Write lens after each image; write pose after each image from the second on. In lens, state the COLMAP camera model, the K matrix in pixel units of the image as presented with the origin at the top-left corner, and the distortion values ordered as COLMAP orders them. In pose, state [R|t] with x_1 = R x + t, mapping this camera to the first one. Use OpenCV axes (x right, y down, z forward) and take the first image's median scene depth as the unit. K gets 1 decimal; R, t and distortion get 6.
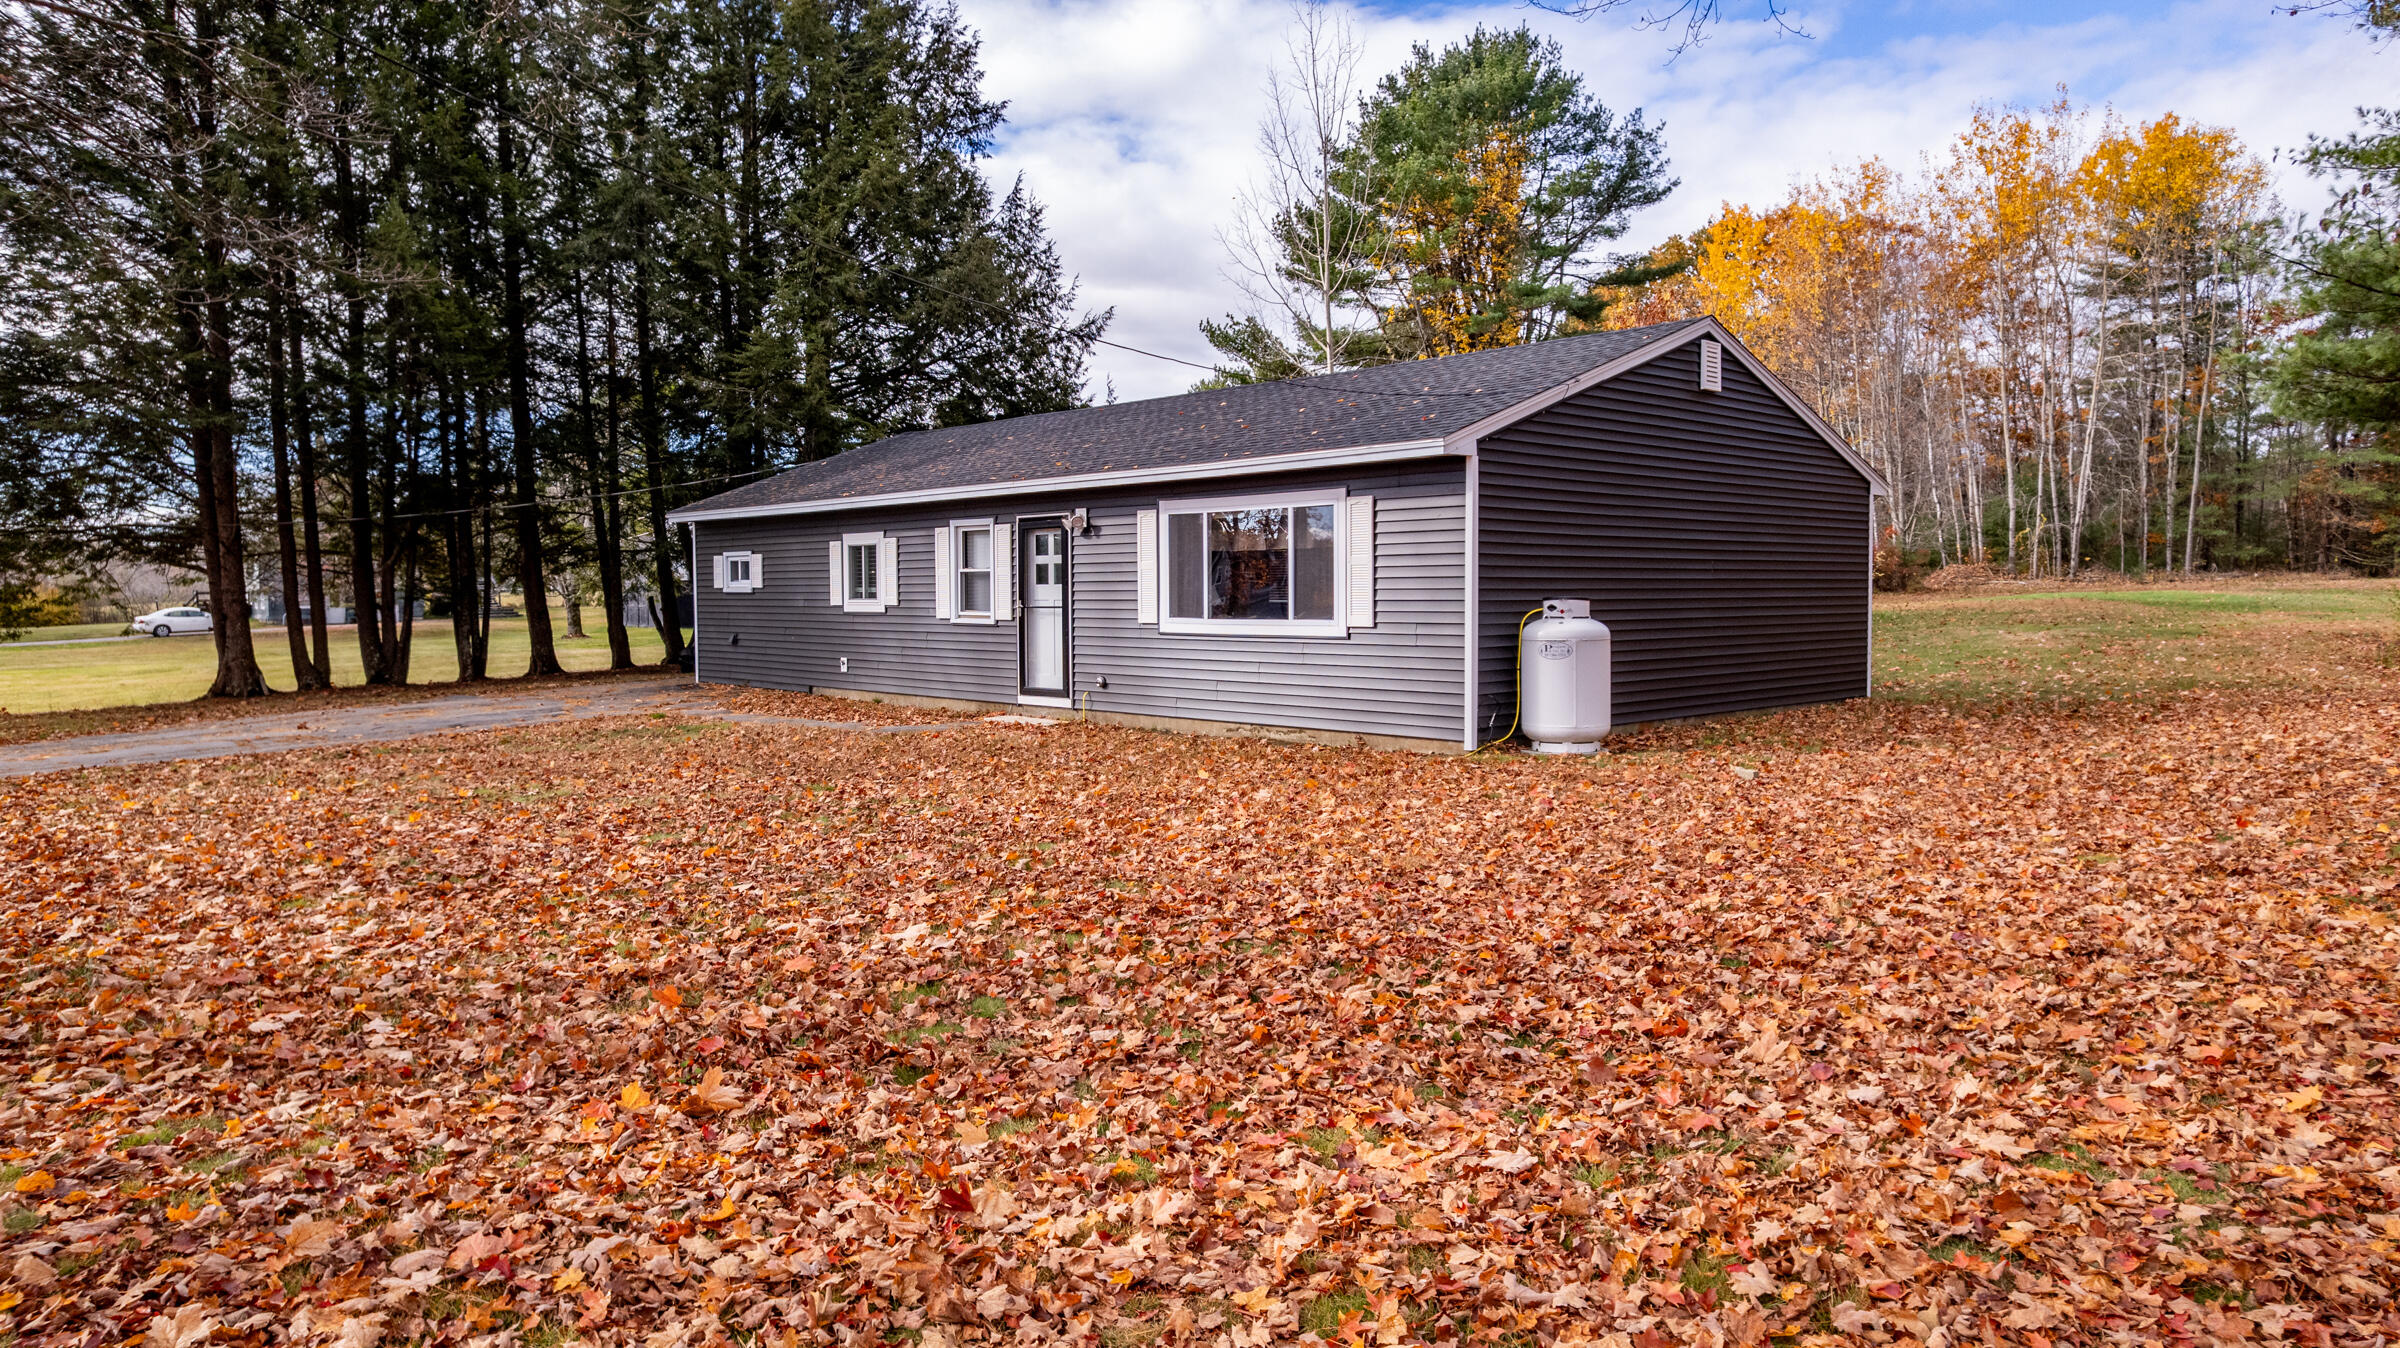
lens RADIAL K [[1552.3, 0, 1210.1], [0, 1552.3, 677.0], [0, 0, 1]] dist [-0.057924, 0.020724]
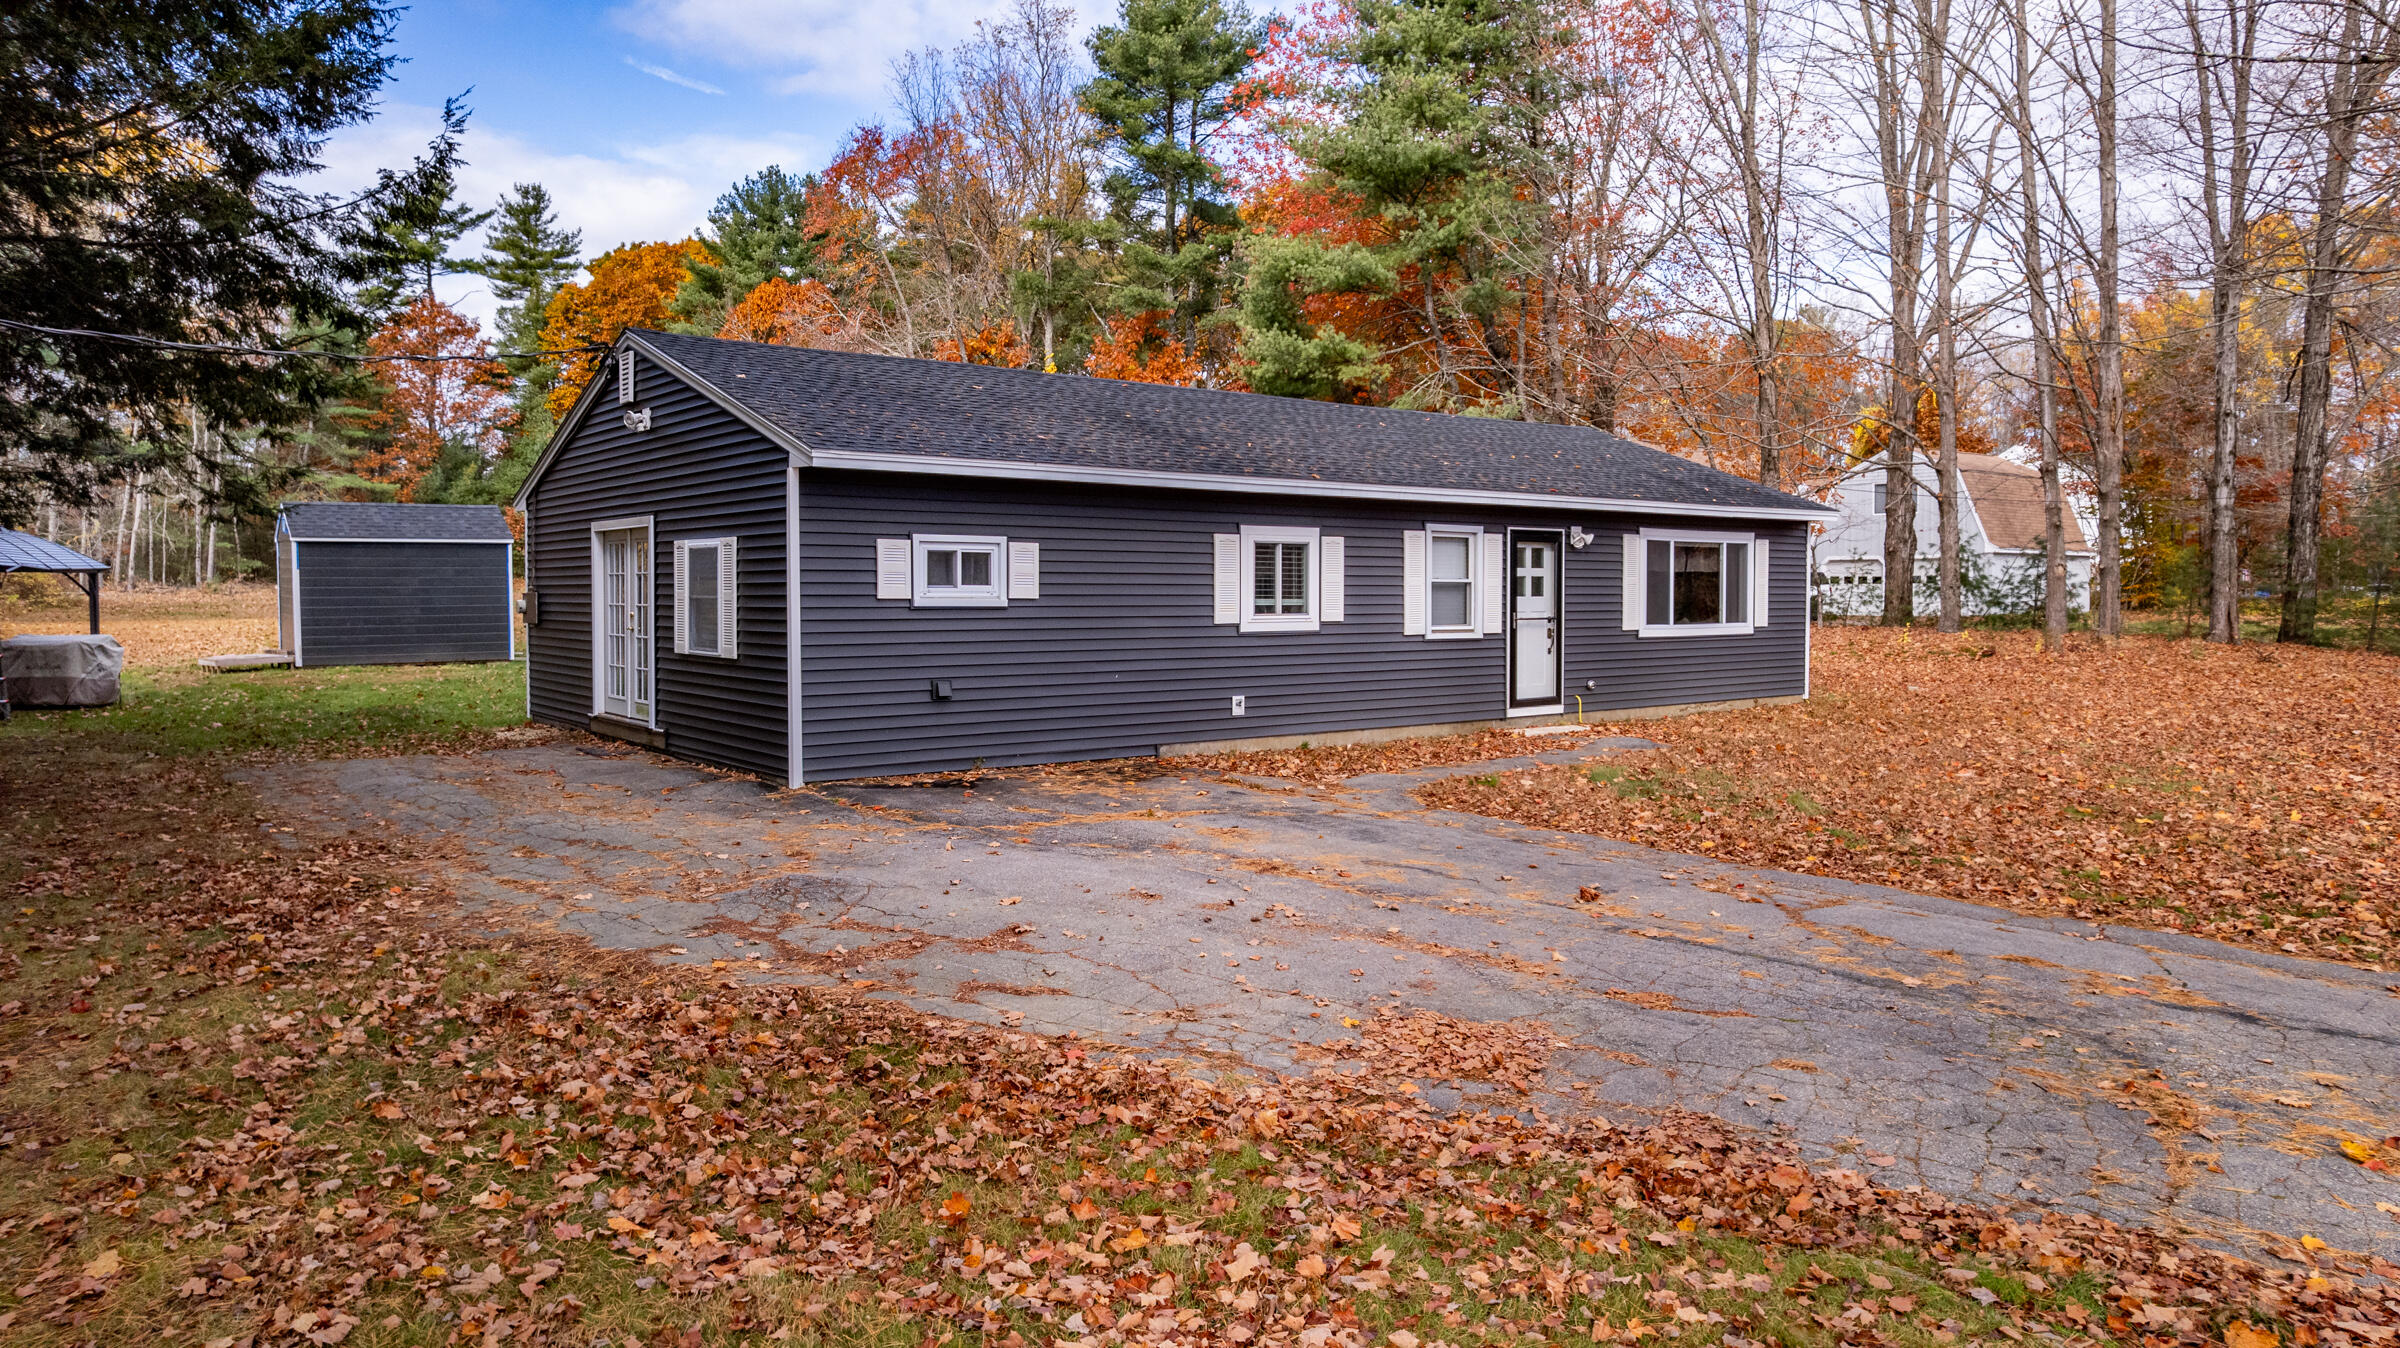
lens RADIAL K [[1552.3, 0, 1202.4], [0, 1552.3, 670.5], [0, 0, 1]] dist [-0.057924, 0.020724]
pose [[0.075282, -0.044711, 0.996159, -0.586352], [0.057078, 0.997550, 0.040460, -0.033157], [-0.995527, 0.053812, 0.077649, 0.584476]]
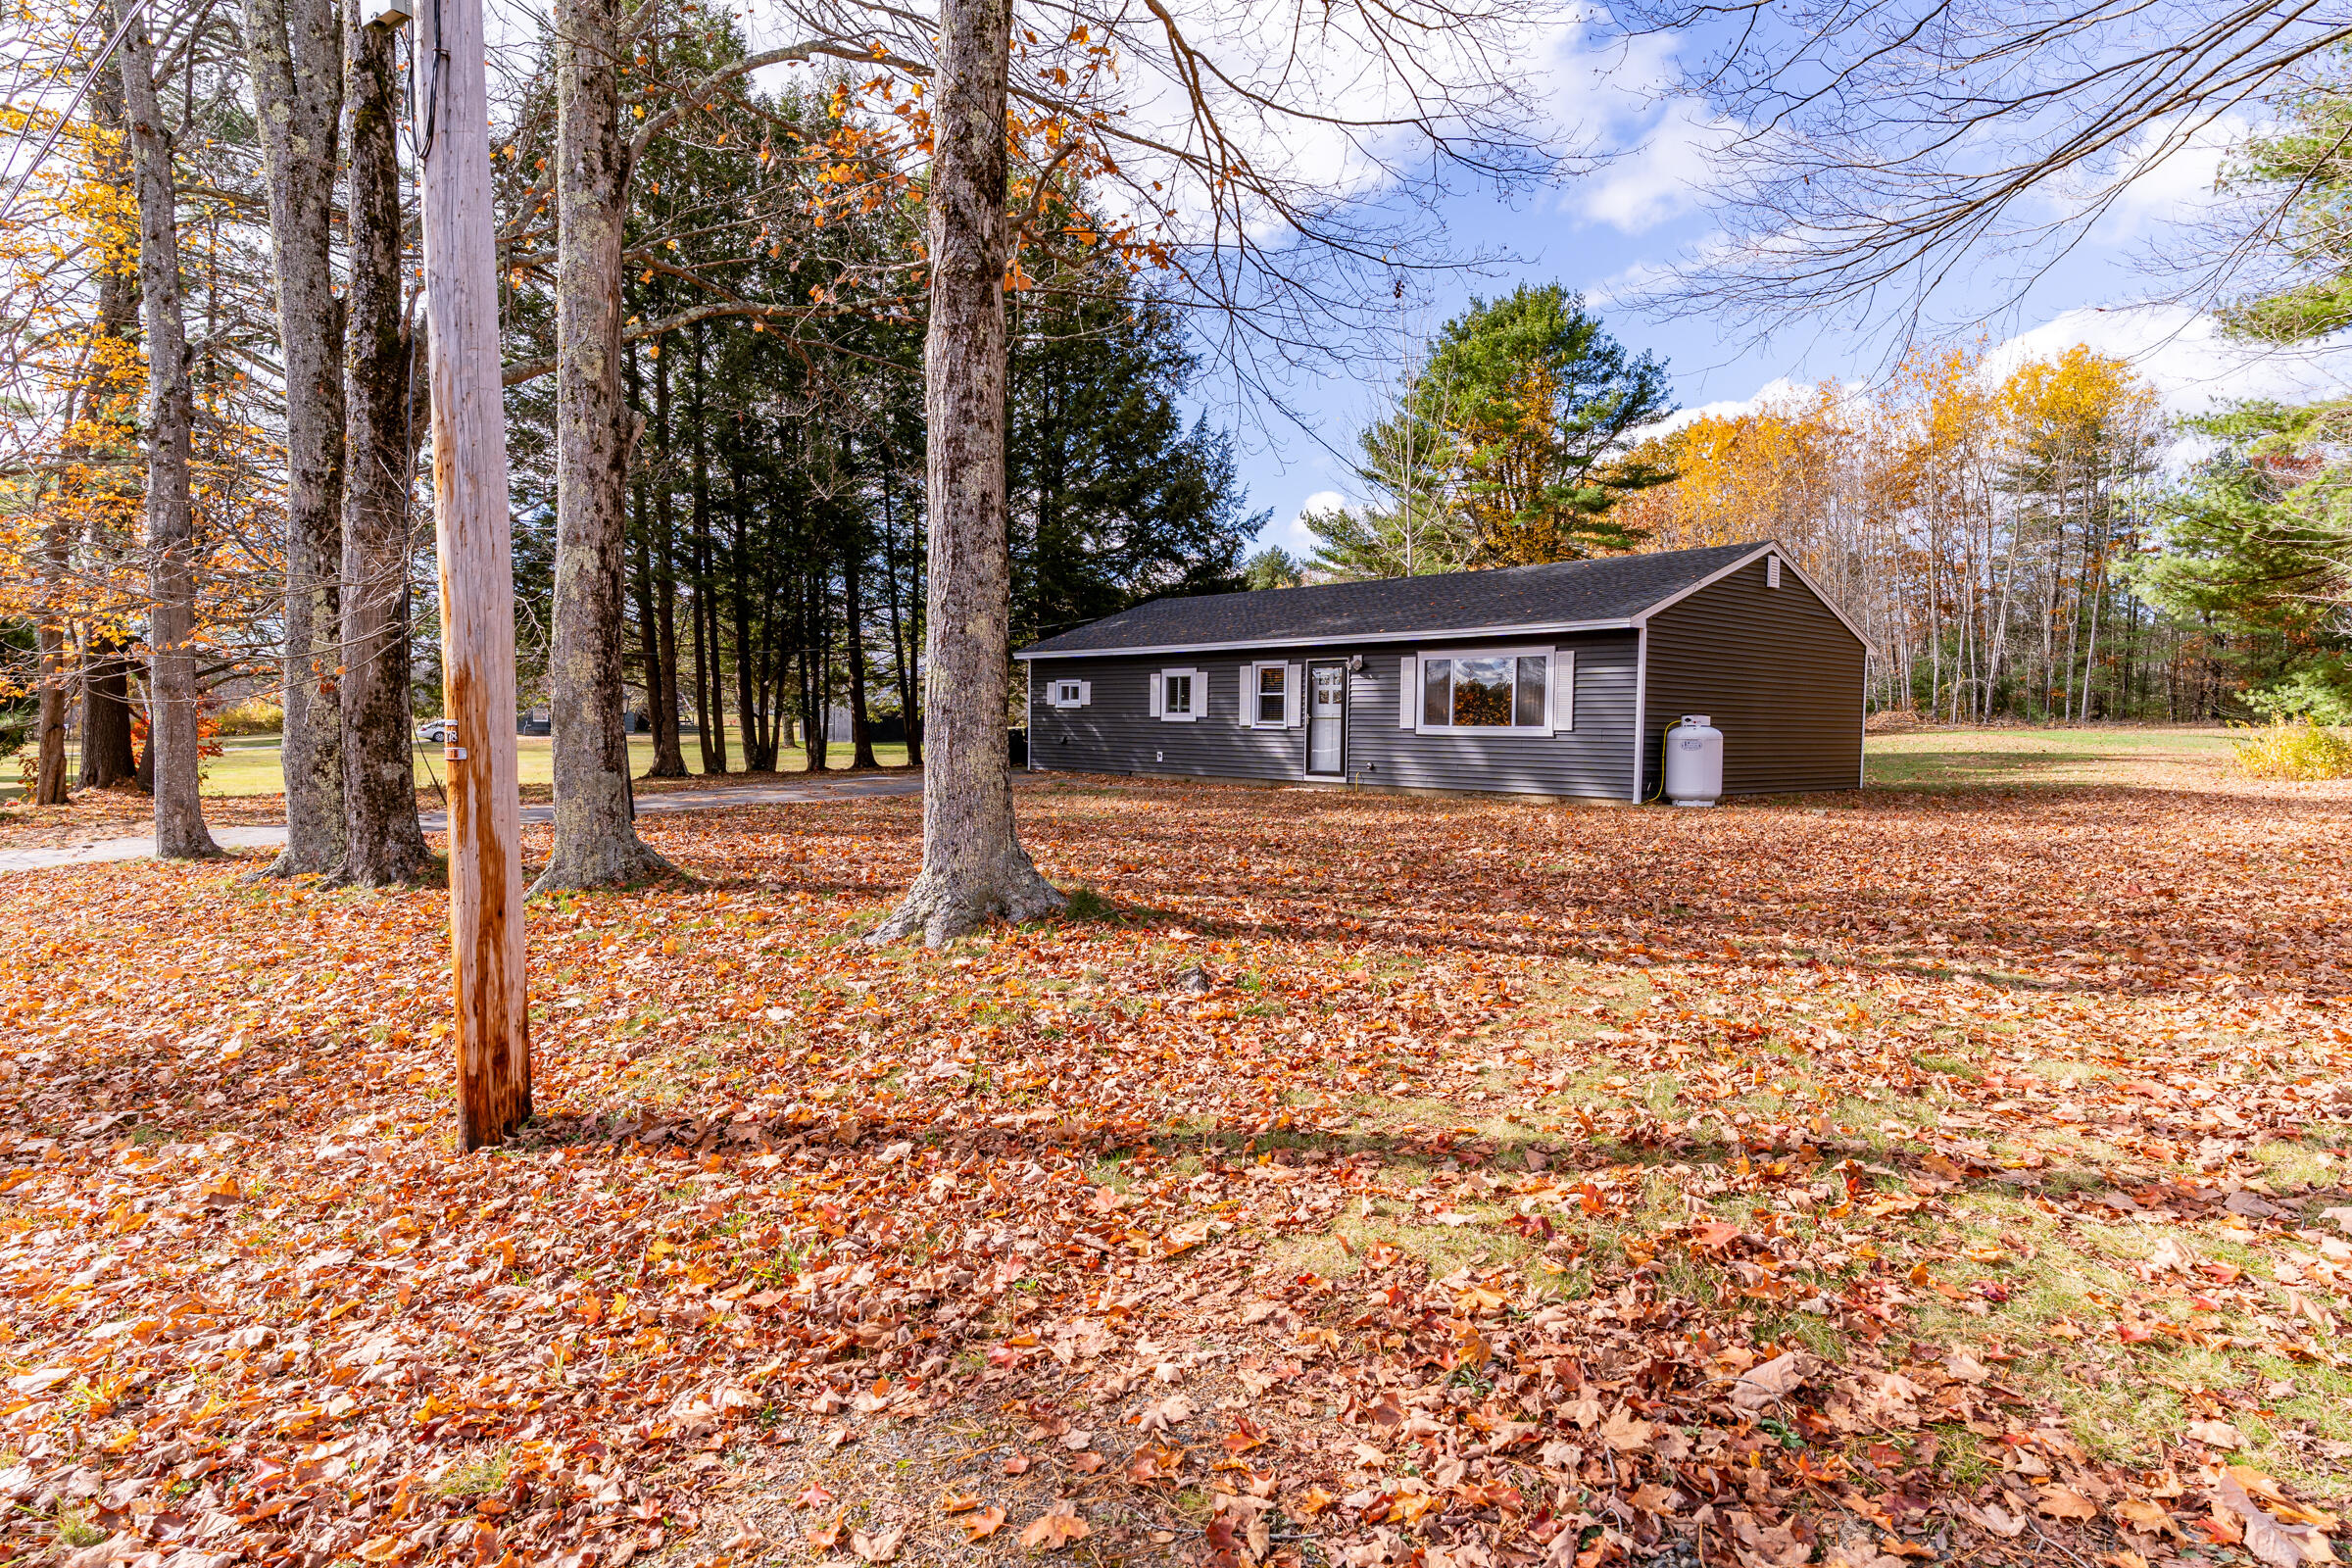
lens RADIAL K [[1331.7, 0, 1166.6], [0, 1331.7, 808.8], [0, 0, 1]] dist [-0.007388, -0.006773]
pose [[0.999227, 0.021142, -0.033130, -0.113442], [-0.020938, 0.999760, 0.006481, 0.020847], [0.033259, -0.005783, 0.999430, -0.177467]]
